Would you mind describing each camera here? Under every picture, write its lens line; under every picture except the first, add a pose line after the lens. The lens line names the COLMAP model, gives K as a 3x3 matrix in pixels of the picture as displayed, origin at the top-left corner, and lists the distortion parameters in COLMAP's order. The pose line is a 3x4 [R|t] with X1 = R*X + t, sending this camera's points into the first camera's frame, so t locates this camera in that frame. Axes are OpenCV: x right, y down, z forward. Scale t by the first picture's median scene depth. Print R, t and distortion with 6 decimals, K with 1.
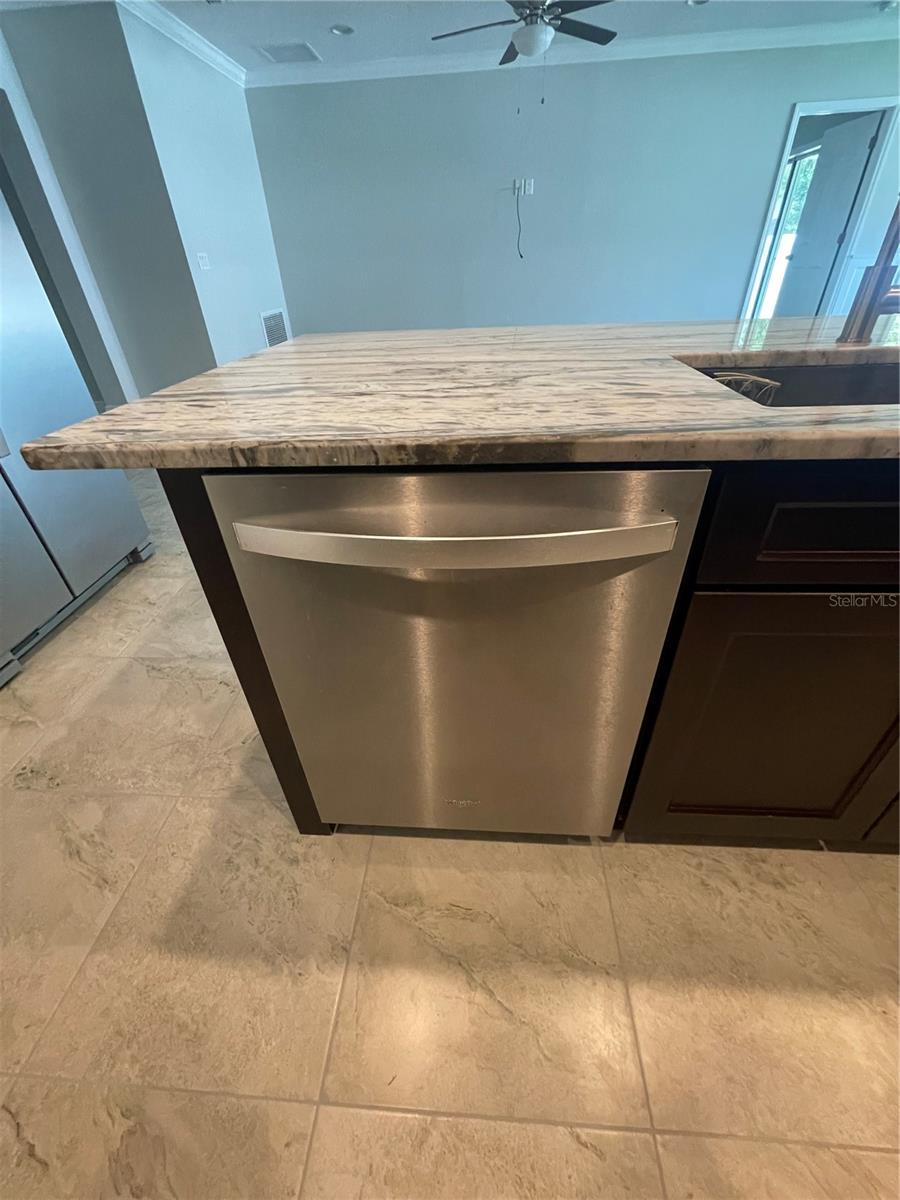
lens RADIAL K [[484.9, 0, 450.7], [0, 484.9, 593.9], [0, 0, 1]] dist [-0.000639, 0.000013]
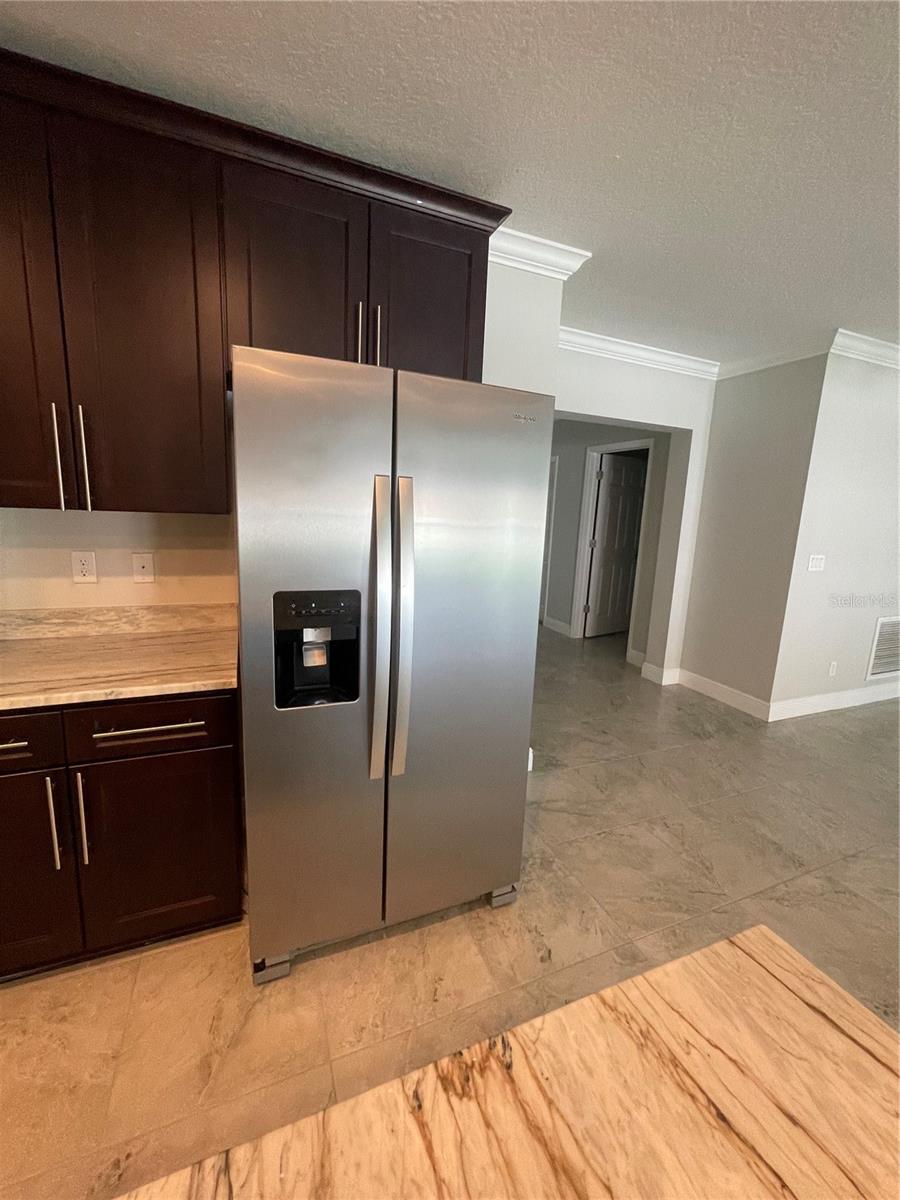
lens RADIAL K [[484.9, 0, 450.7], [0, 484.9, 593.9], [0, 0, 1]] dist [-0.000639, 0.000013]
pose [[0.443000, 0.209827, -0.871621, -0.083606], [-0.552978, 0.829207, -0.081433, -0.443943], [0.705668, 0.518062, 0.483369, 0.333050]]
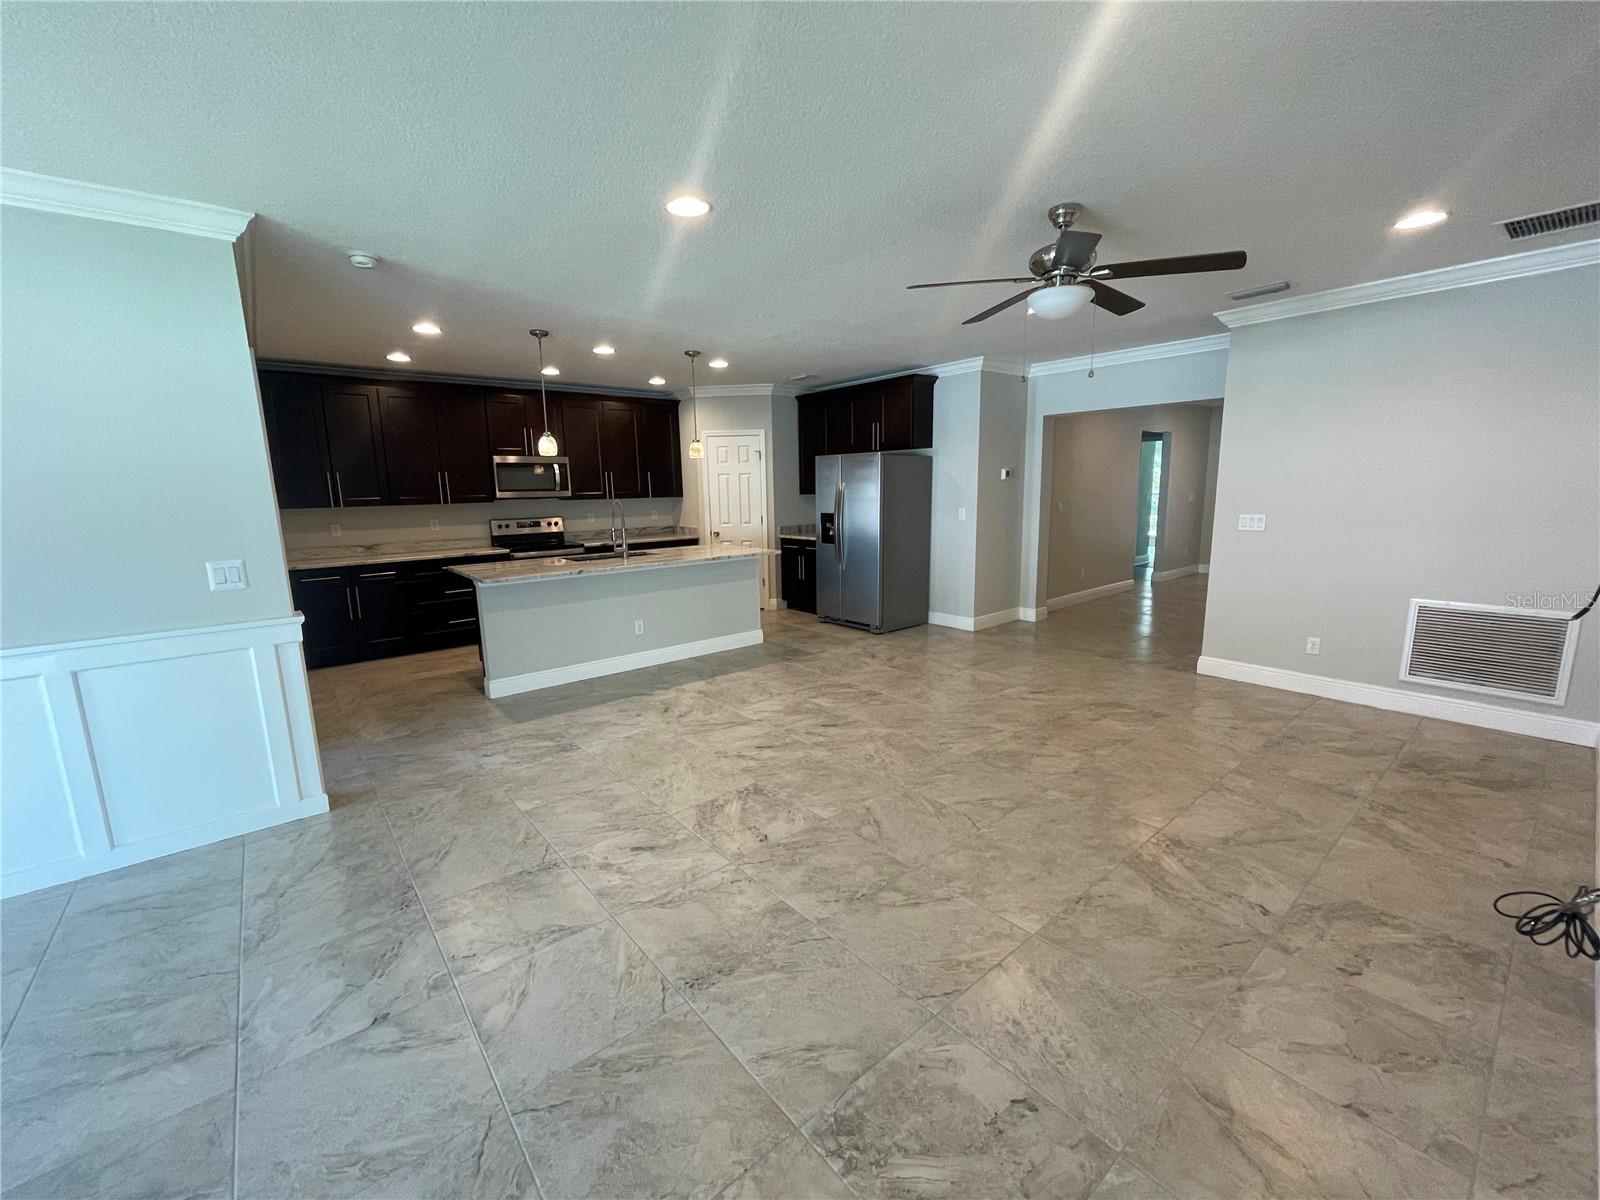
lens RADIAL K [[649.0, 0, 793.5], [0, 649.0, 601.2], [0, 0, 1]] dist [-0.001326, -0.000077]
pose [[-0.726752, 0.173101, -0.664731, 1.789755], [-0.346476, 0.743221, 0.572343, -1.985452], [0.593115, 0.646265, -0.480162, 2.405242]]
